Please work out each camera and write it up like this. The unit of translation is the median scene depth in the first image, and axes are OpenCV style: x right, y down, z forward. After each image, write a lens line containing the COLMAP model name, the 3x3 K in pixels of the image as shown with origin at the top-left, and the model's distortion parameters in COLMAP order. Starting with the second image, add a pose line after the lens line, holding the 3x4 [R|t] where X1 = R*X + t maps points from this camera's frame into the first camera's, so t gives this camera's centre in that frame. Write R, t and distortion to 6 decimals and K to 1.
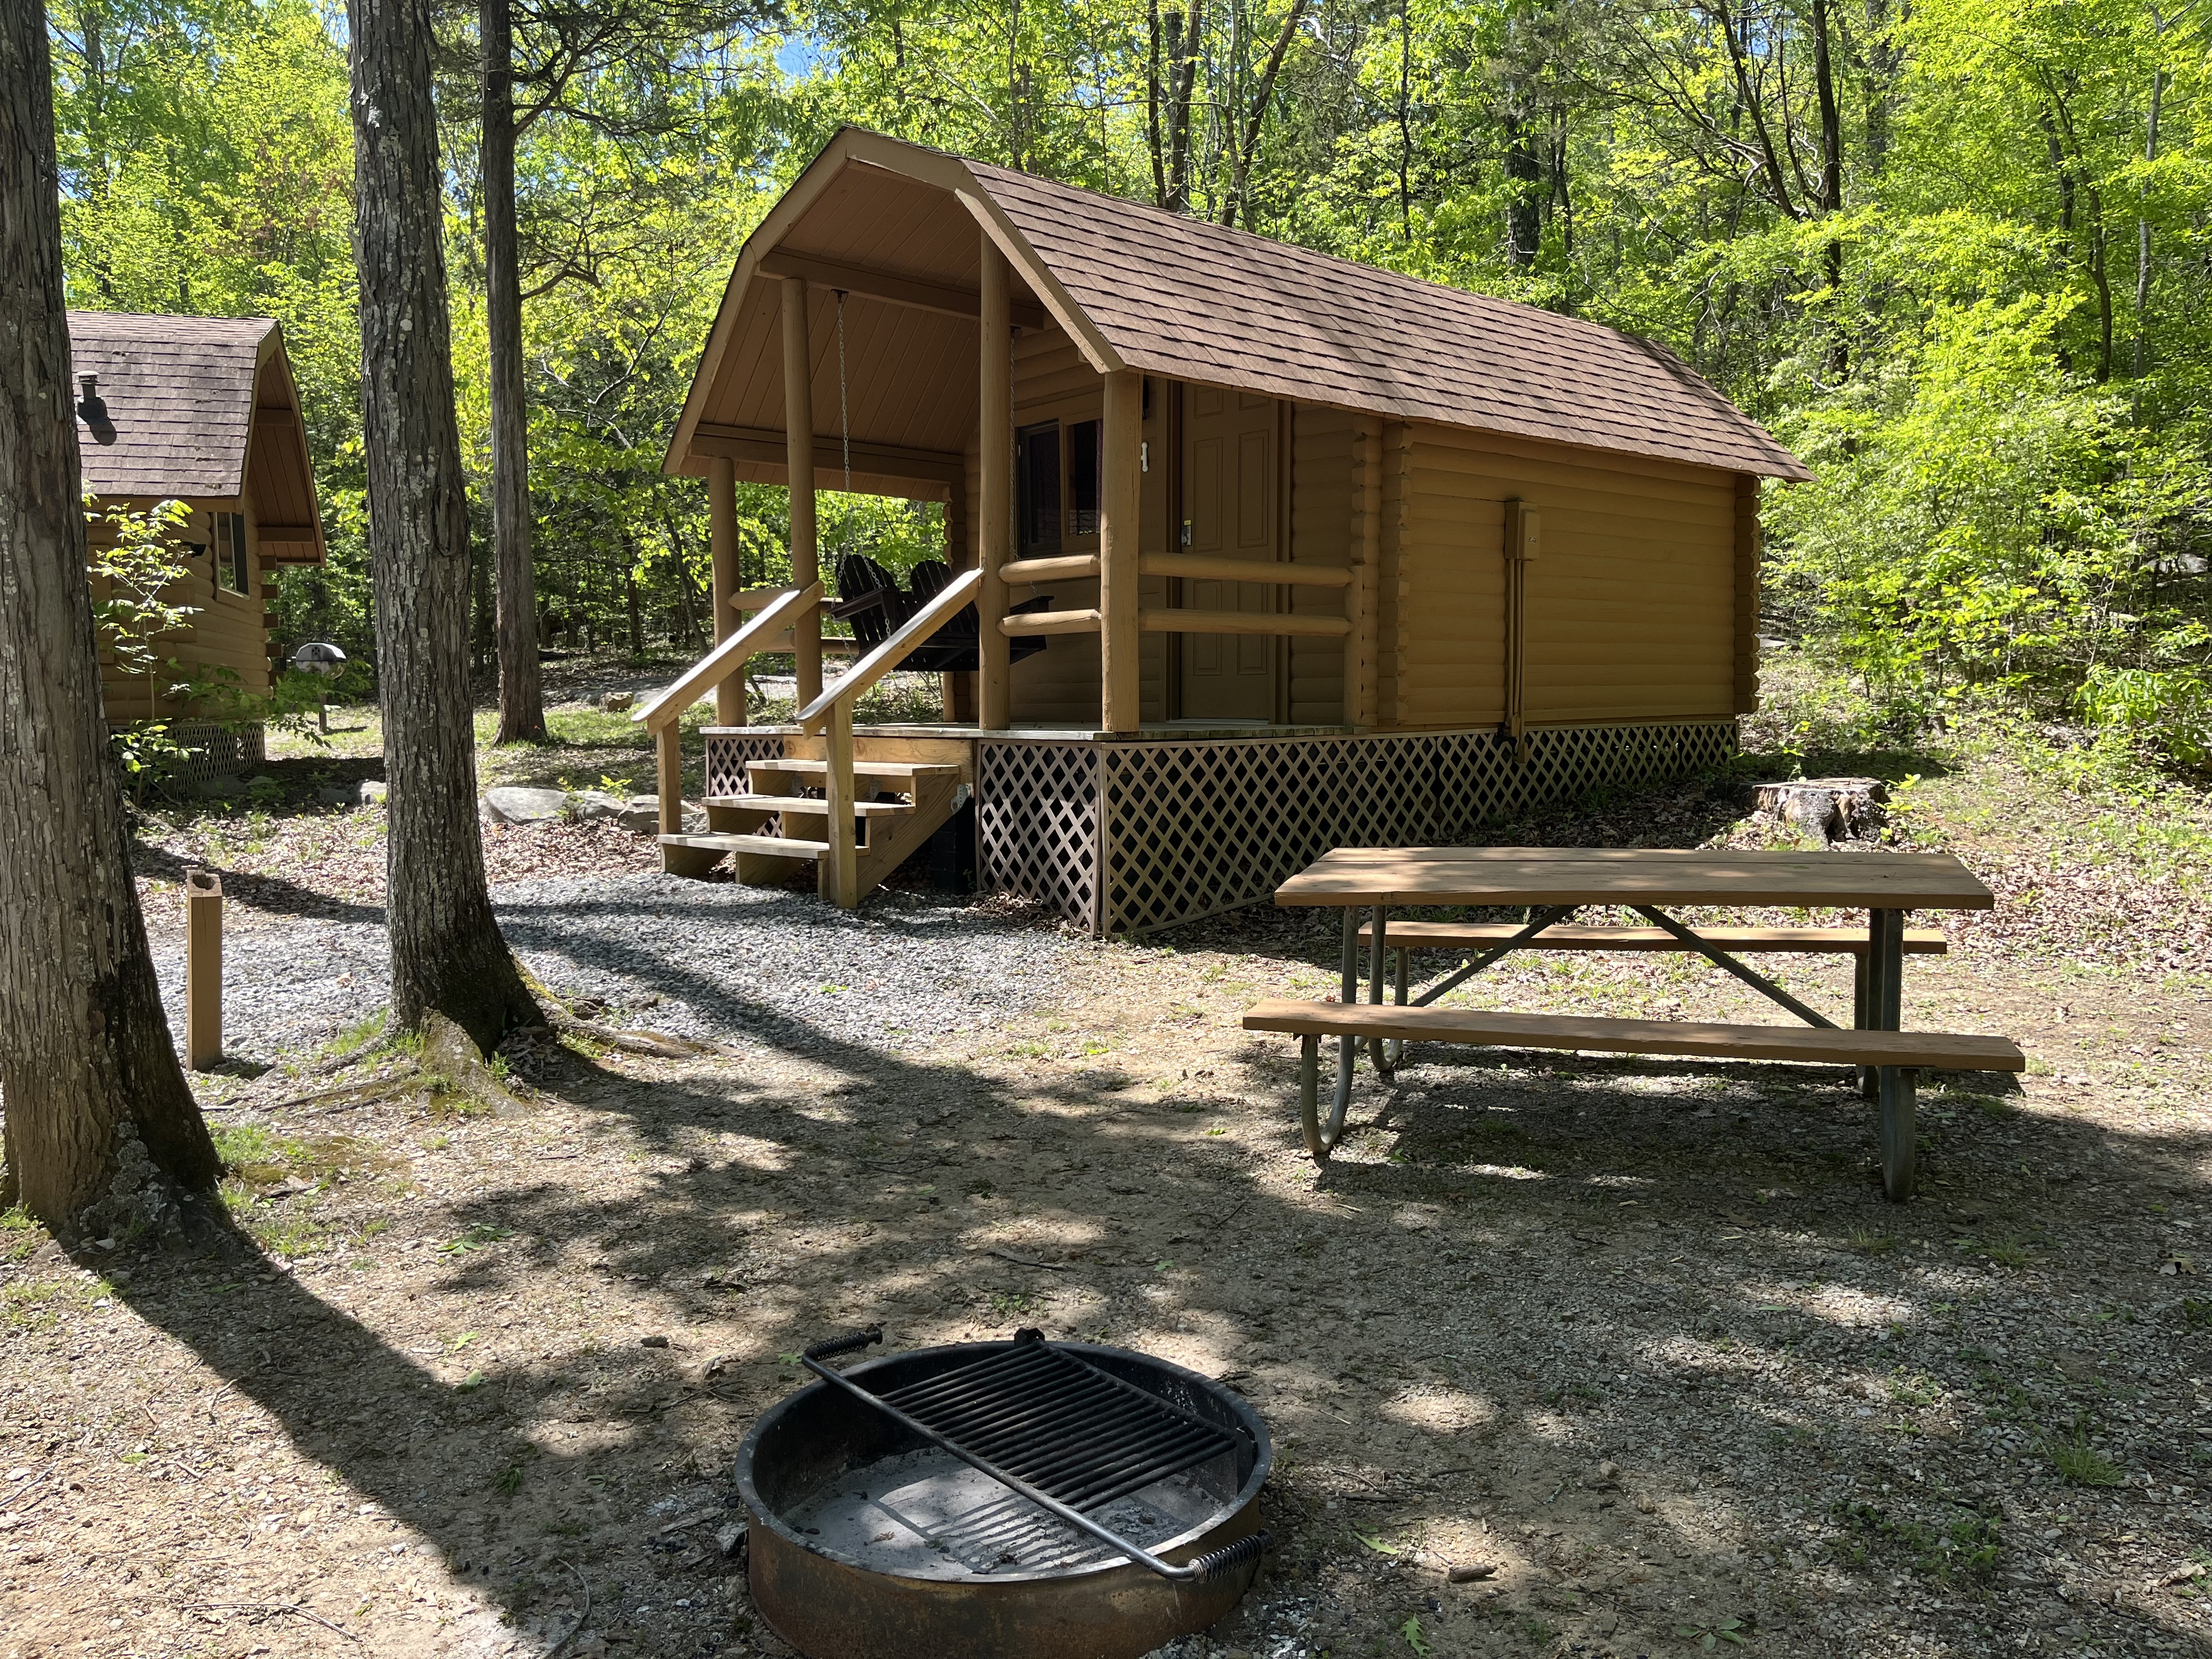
lens RADIAL K [[1672.6, 0, 1103.8], [0, 1672.6, 825.8], [0, 0, 1]] dist [0.057551, -0.083293]
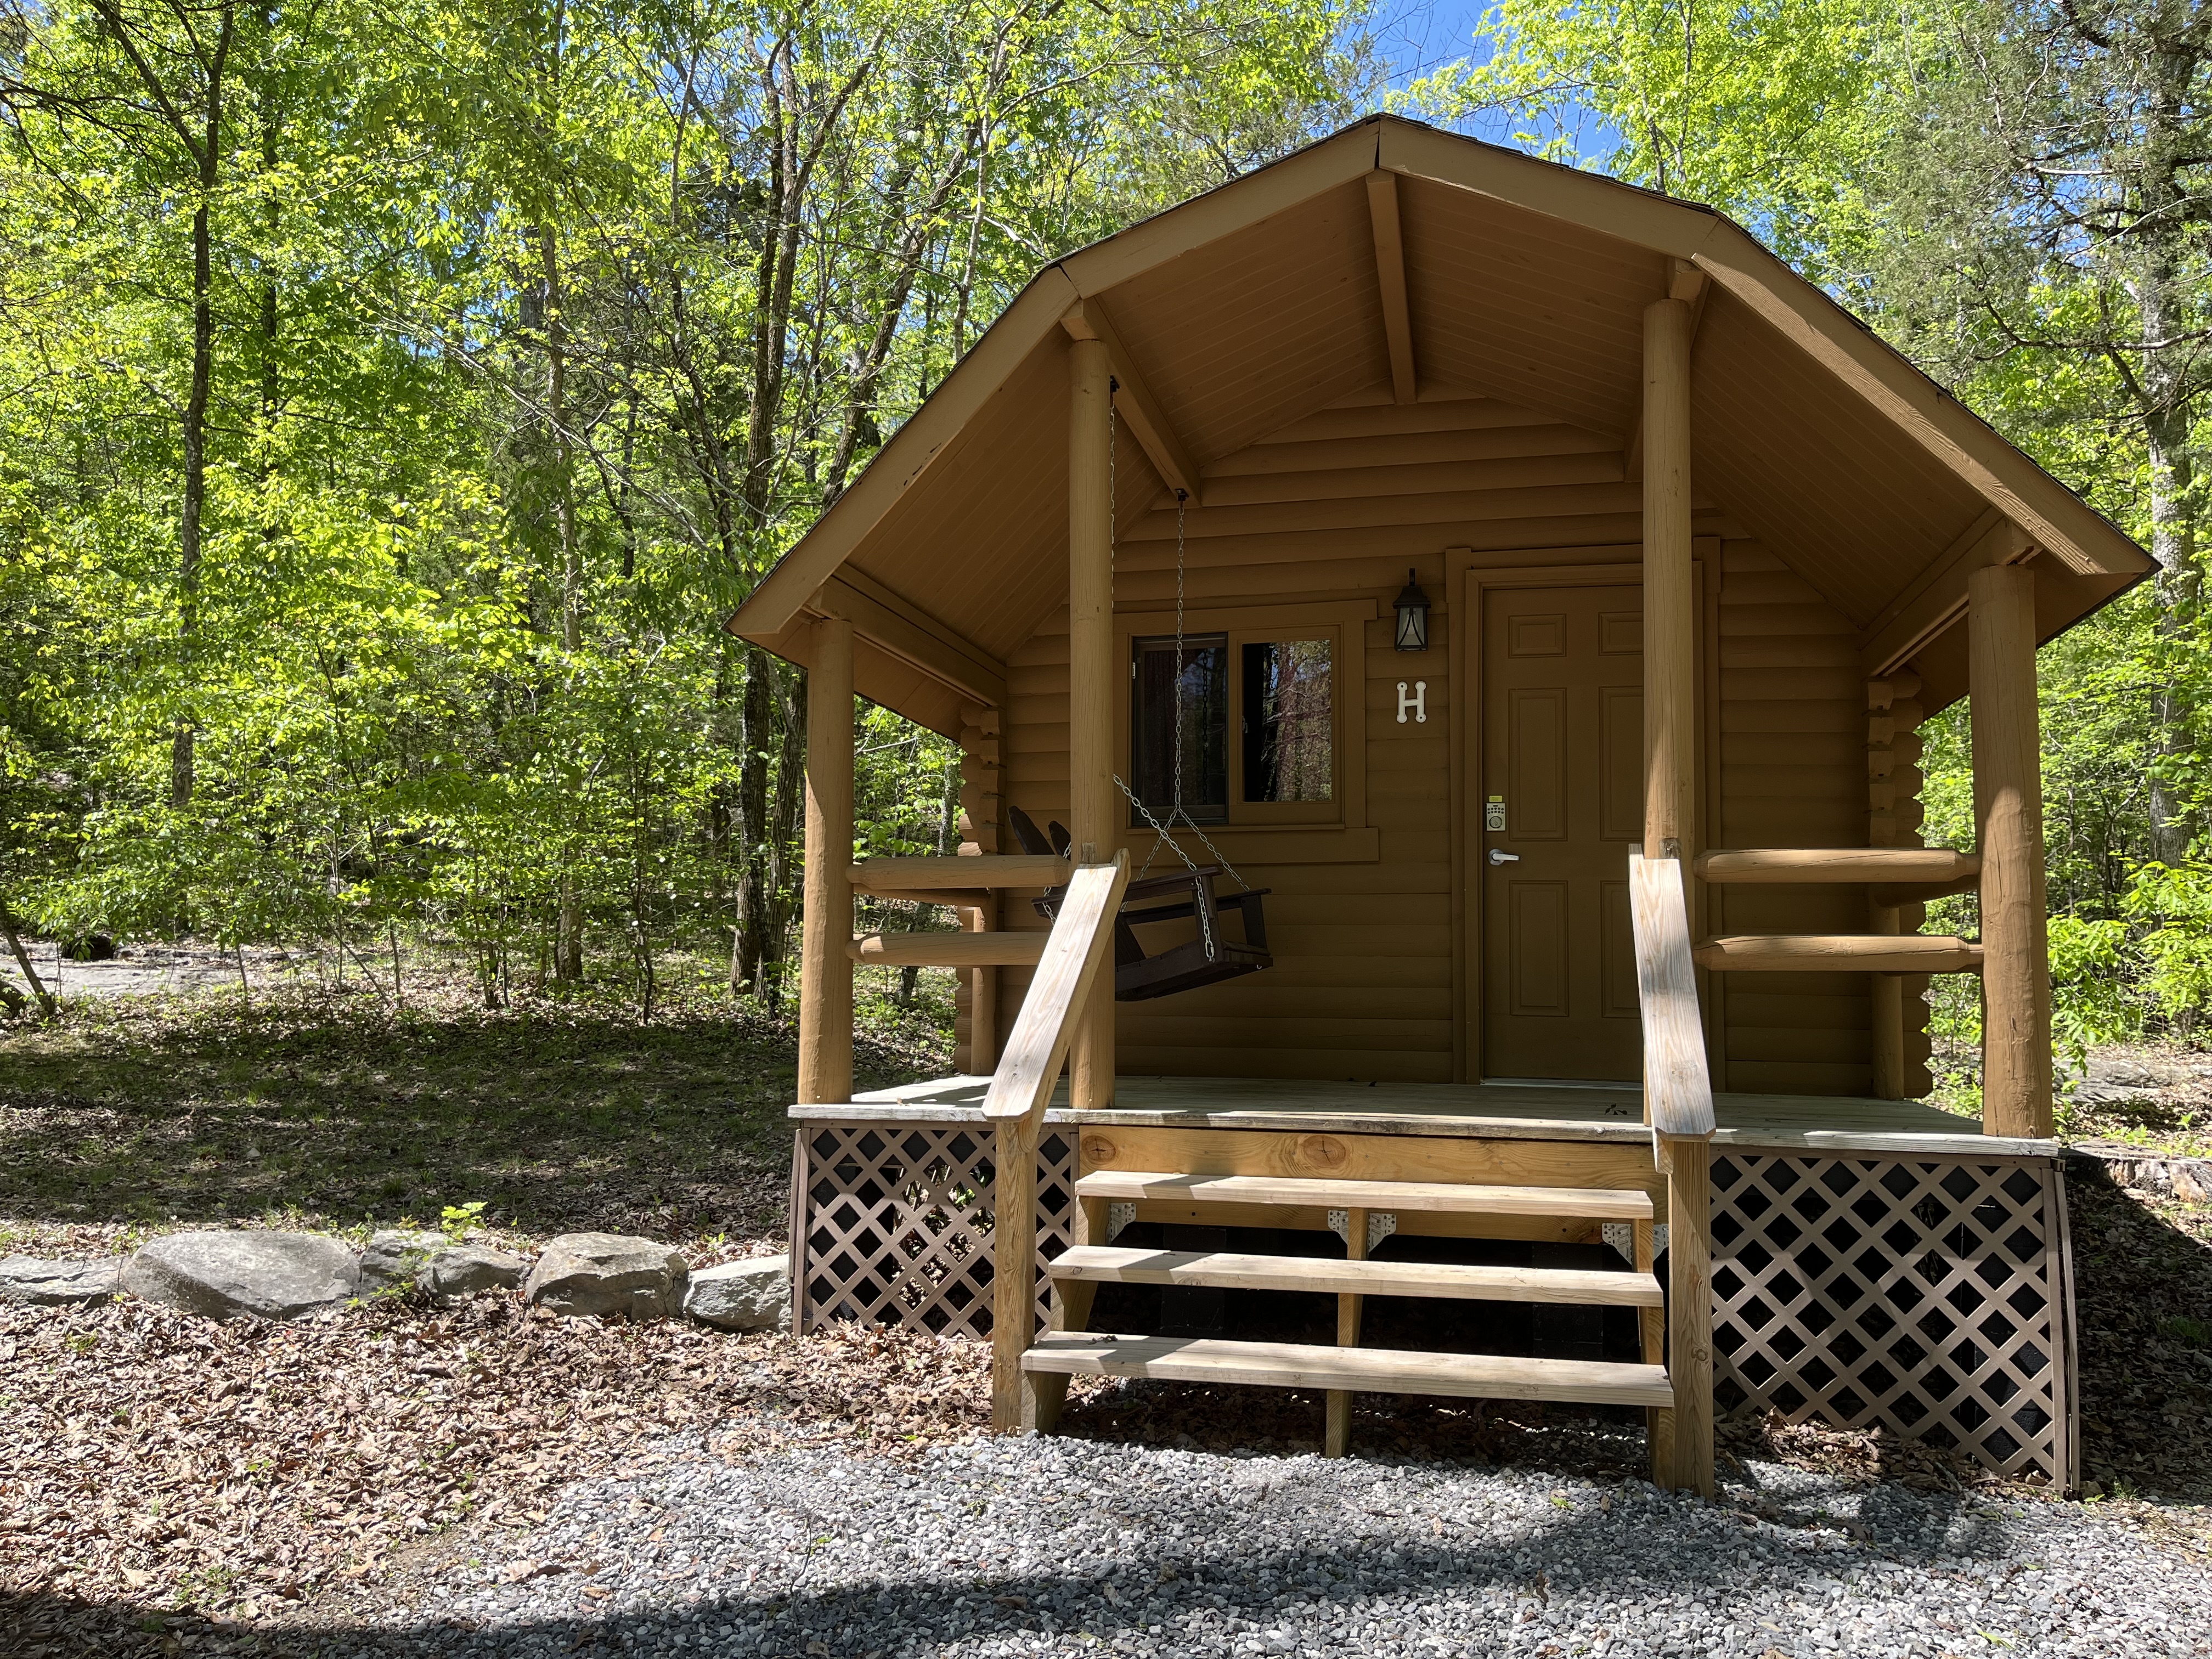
lens RADIAL K [[1672.6, 0, 1098.1], [0, 1672.6, 826.9], [0, 0, 1]] dist [0.057551, -0.083293]
pose [[0.820128, 0.069493, 0.567944, -0.618617], [0.026402, 0.986944, -0.158887, -0.077605], [-0.571571, 0.145303, 0.807585, 0.665070]]
